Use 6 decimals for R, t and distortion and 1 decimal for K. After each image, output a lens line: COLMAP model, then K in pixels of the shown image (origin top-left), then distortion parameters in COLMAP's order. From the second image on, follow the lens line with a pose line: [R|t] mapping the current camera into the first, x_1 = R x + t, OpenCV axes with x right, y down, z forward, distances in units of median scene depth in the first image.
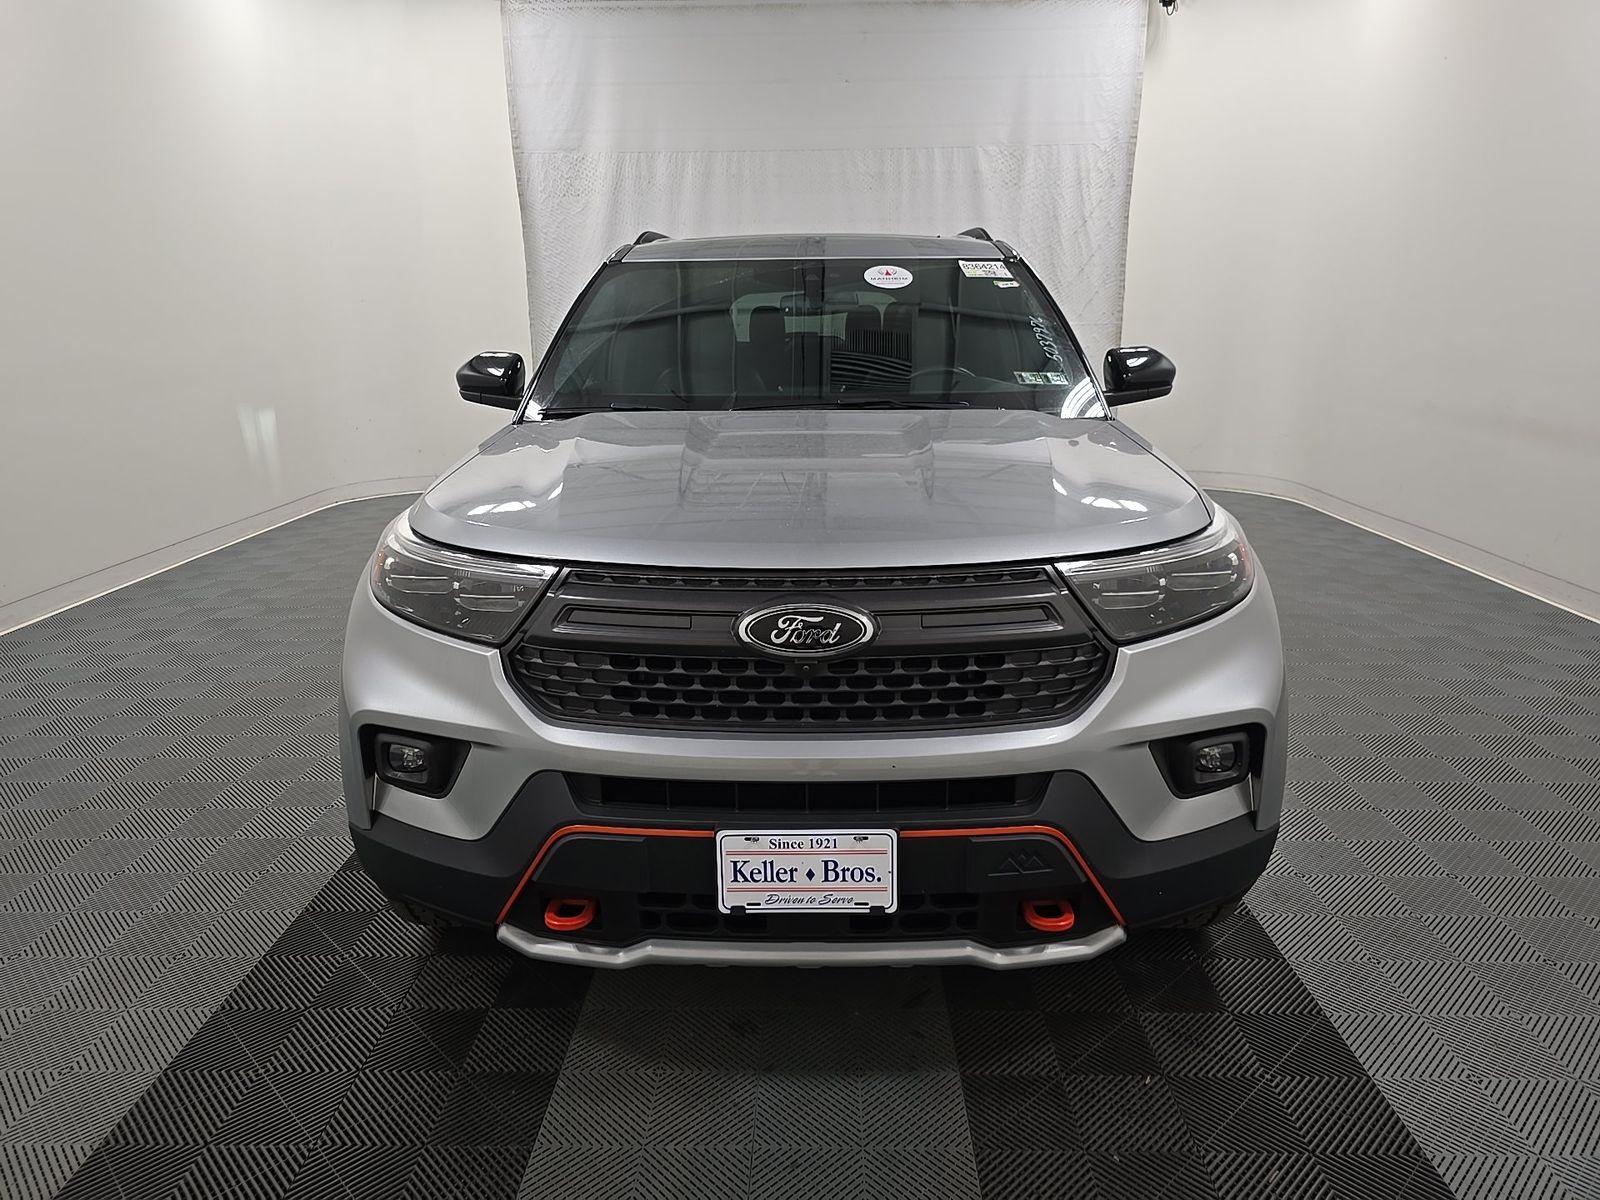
lens RADIAL K [[1088.4, 0, 800.0], [0, 1088.4, 600.0], [0, 0, 1]] dist [0.036123, -0.030166]
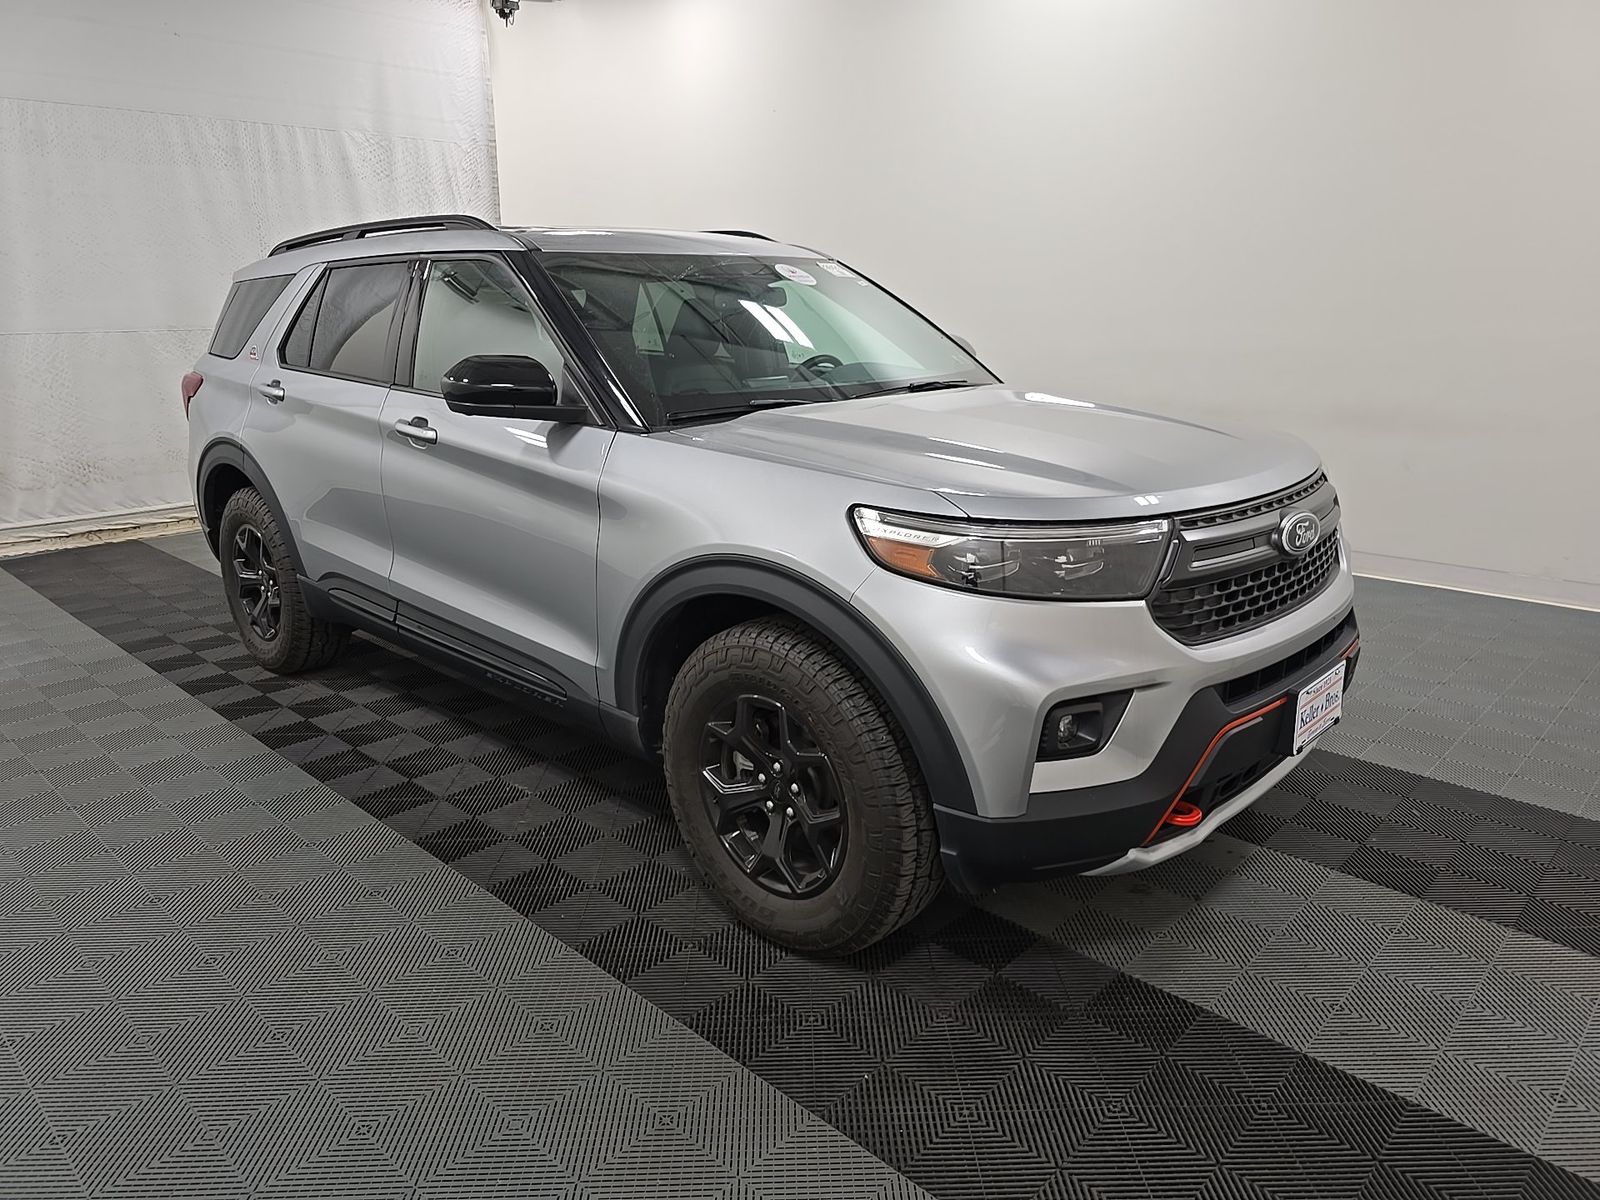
lens RADIAL K [[1088.4, 0, 800.0], [0, 1088.4, 600.0], [0, 0, 1]] dist [0.036123, -0.030166]
pose [[0.675470, -0.190127, 0.712455, -0.314025], [0.190811, 0.978347, 0.080178, -0.027020], [-0.712272, 0.081787, 0.697122, 0.109742]]
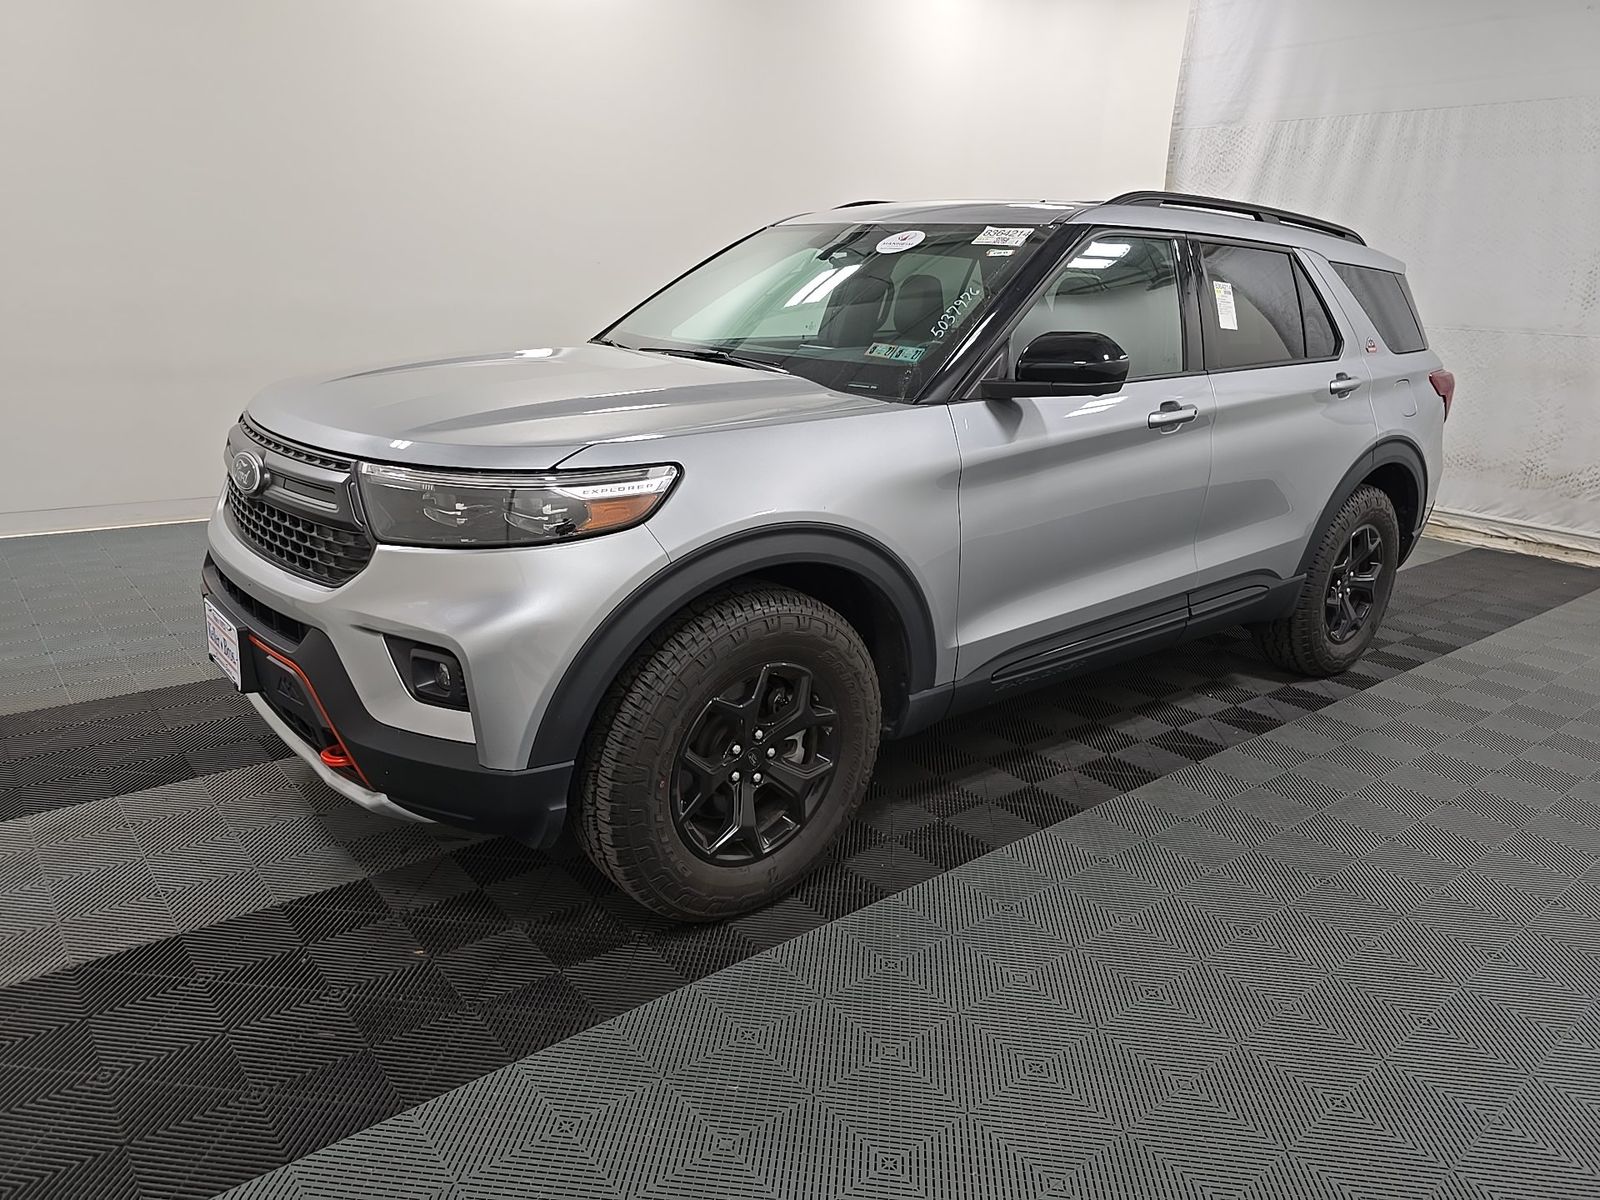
lens RADIAL K [[1045.7, 0, 800.0], [0, 1045.7, 600.0], [0, 0, 1]] dist [0.021907, -0.000590]
pose [[0.653923, 0.262276, -0.709645, 0.314137], [-0.247420, 0.960547, 0.127014, -0.033756], [0.714960, 0.092523, 0.693016, 0.131397]]
